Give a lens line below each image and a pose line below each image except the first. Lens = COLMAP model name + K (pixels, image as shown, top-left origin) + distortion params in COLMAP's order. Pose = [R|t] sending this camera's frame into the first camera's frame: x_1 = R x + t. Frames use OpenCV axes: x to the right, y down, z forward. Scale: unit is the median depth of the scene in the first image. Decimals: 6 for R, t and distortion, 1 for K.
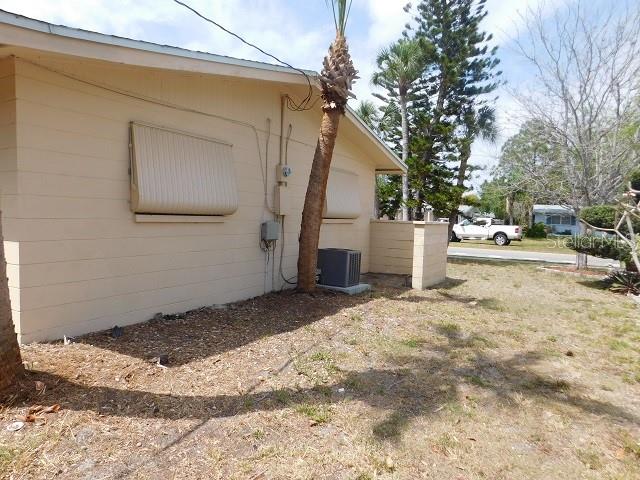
lens RADIAL K [[416.5, 0, 320.0], [0, 416.5, 240.0], [0, 0, 1]] dist [-0.083649, 0.052280]
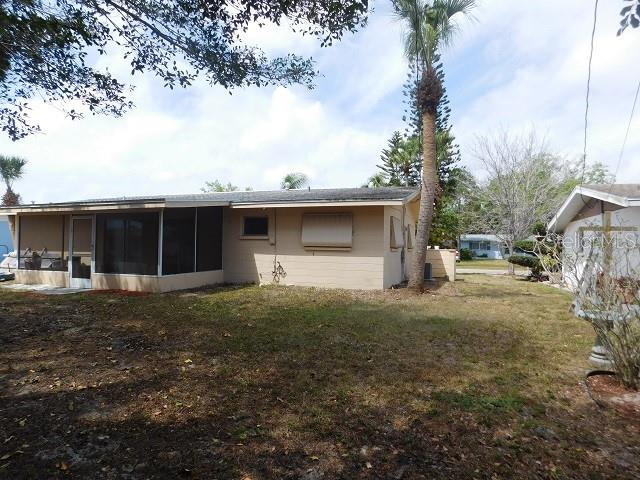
lens RADIAL K [[416.5, 0, 320.0], [0, 416.5, 240.0], [0, 0, 1]] dist [-0.083649, 0.052280]
pose [[0.981272, -0.008714, 0.192430, -0.449129], [0.021680, 0.997625, -0.065380, 0.017388], [-0.191403, 0.068327, 0.979130, -0.520802]]
